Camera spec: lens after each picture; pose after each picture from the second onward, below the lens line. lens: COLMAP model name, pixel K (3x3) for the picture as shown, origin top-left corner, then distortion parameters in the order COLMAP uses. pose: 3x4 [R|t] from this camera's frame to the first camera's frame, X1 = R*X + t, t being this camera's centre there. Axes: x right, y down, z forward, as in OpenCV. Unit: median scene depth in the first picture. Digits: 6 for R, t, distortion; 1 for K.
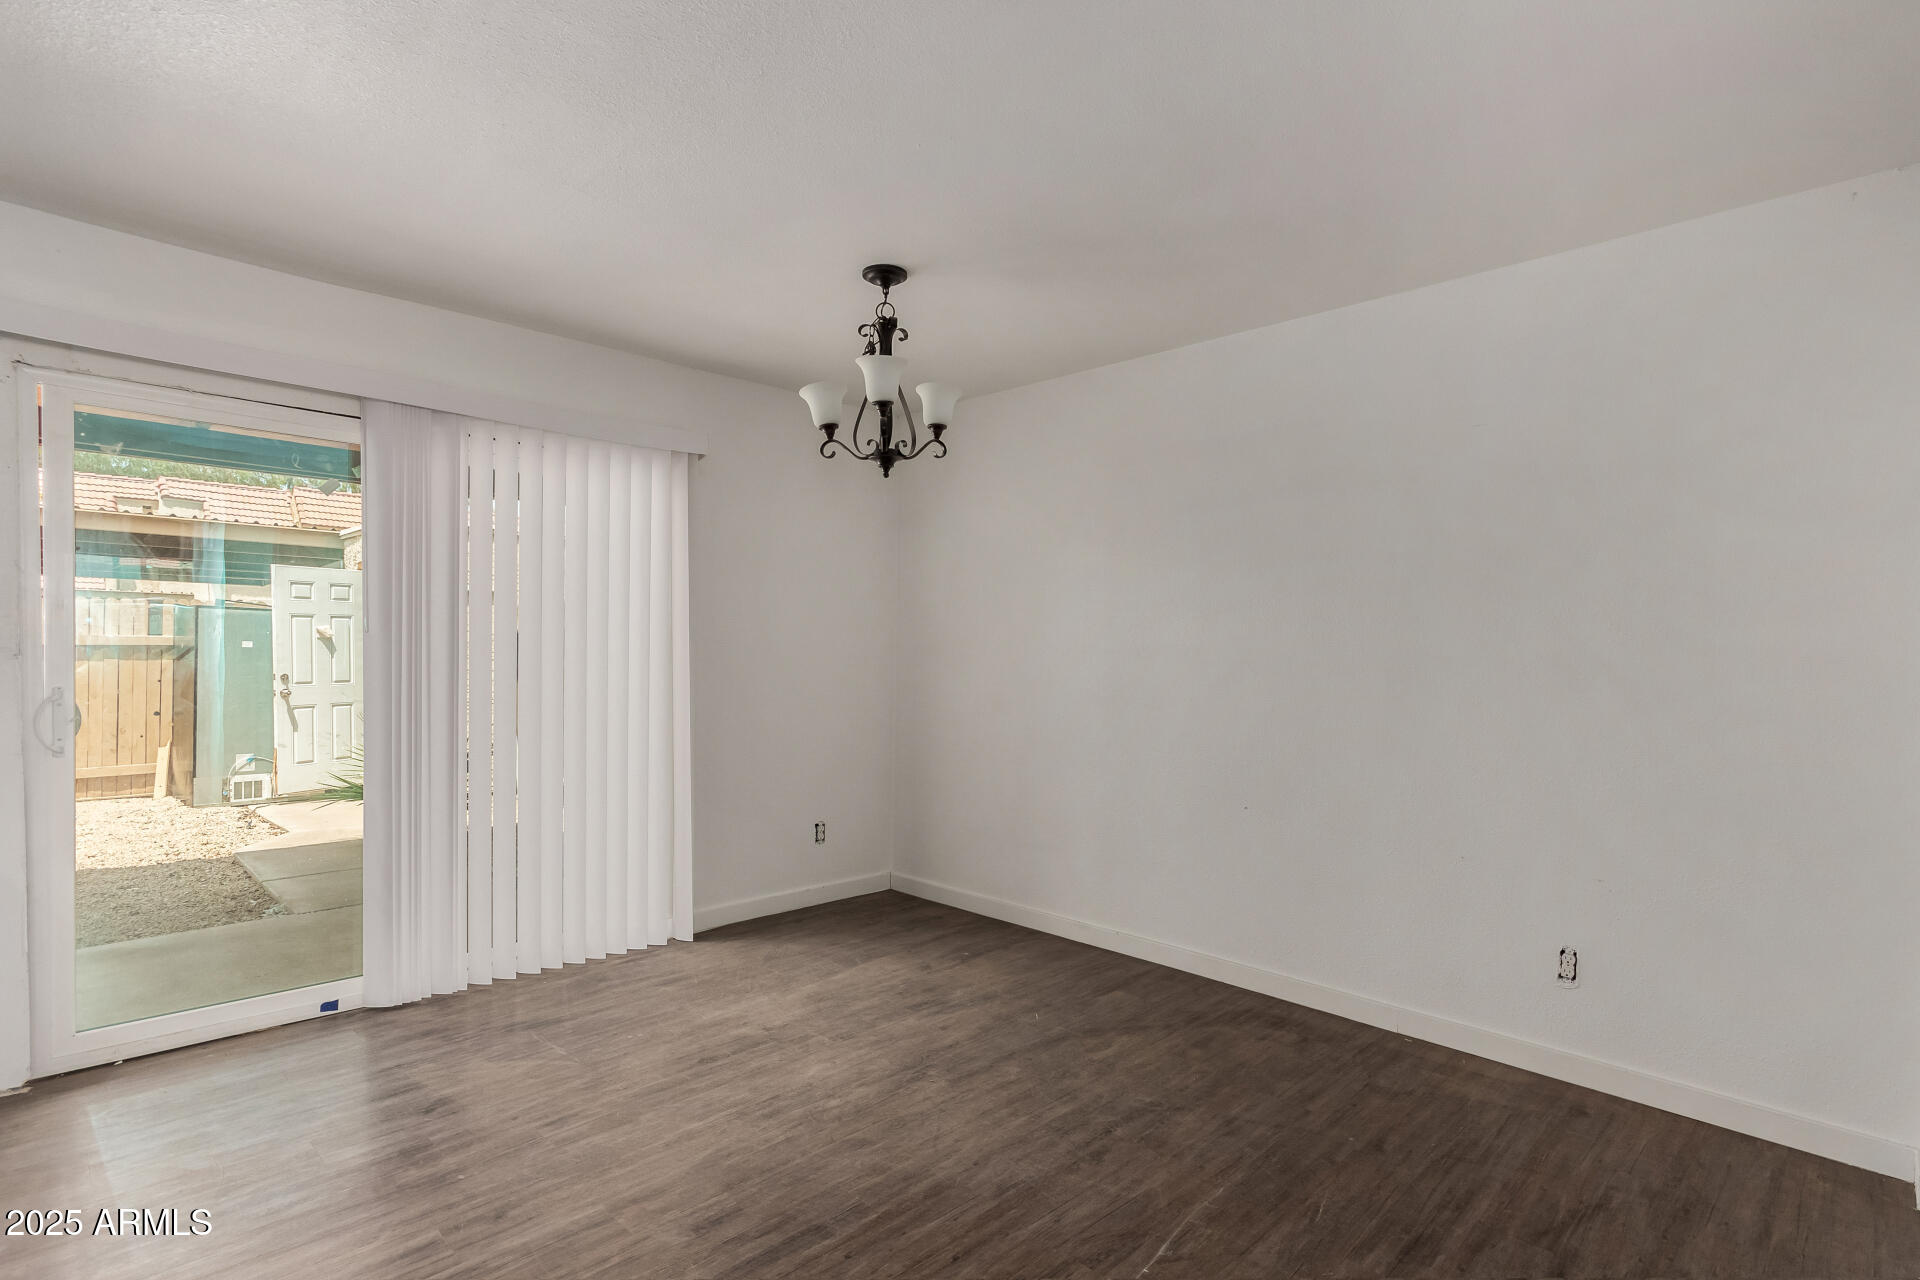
lens RADIAL K [[902.2, 0, 961.1], [0, 902.2, 648.6], [0, 0, 1]] dist [0.001592, 0.000323]
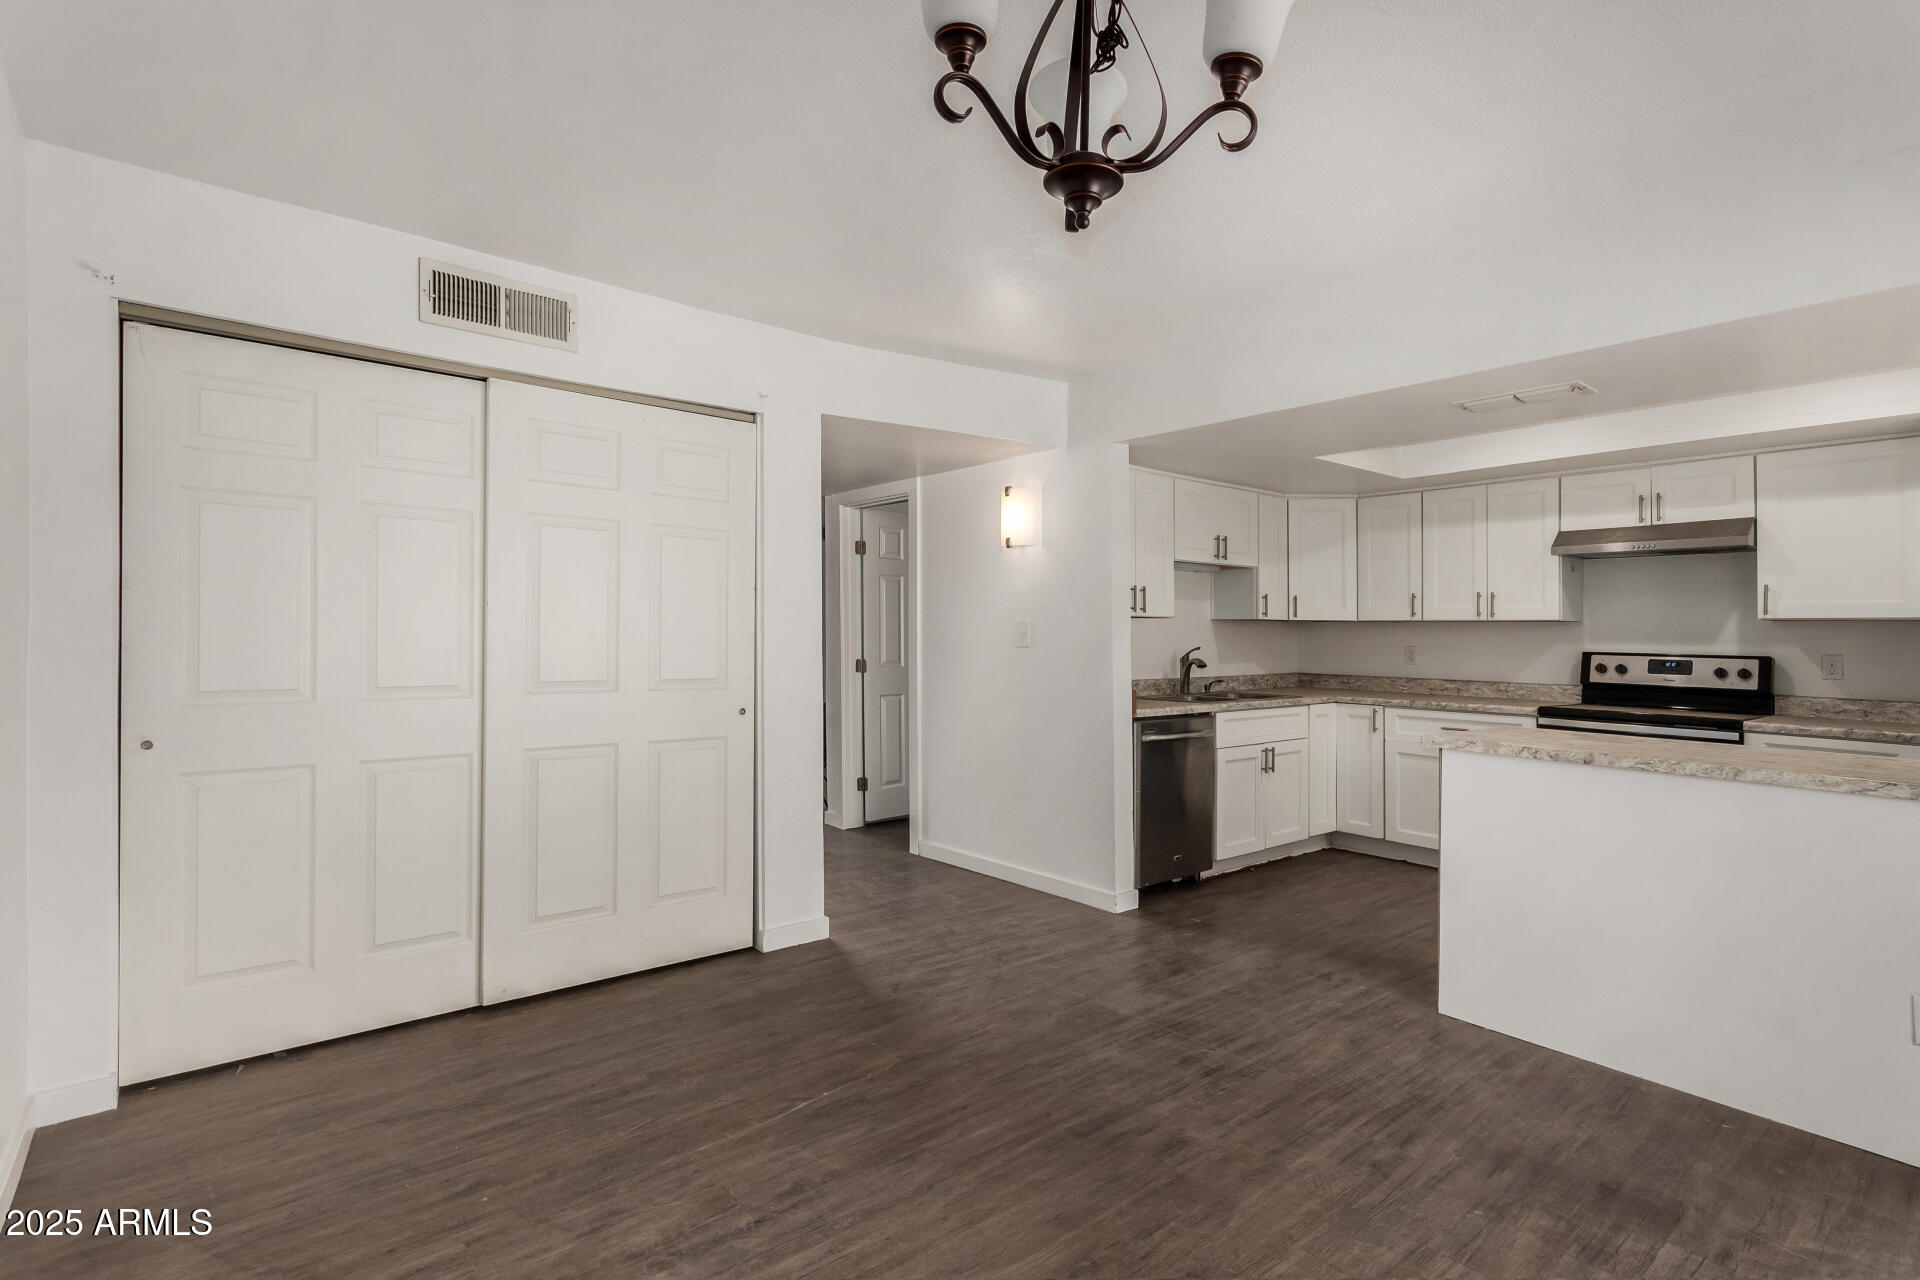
lens RADIAL K [[902.2, 0, 959.5], [0, 902.2, 636.0], [0, 0, 1]] dist [0.001592, 0.000323]
pose [[-0.994862, -0.025891, 0.097878, -0.086156], [-0.026068, 0.999660, -0.000529, 0.000210], [-0.097831, -0.003078, -0.995198, 1.837699]]
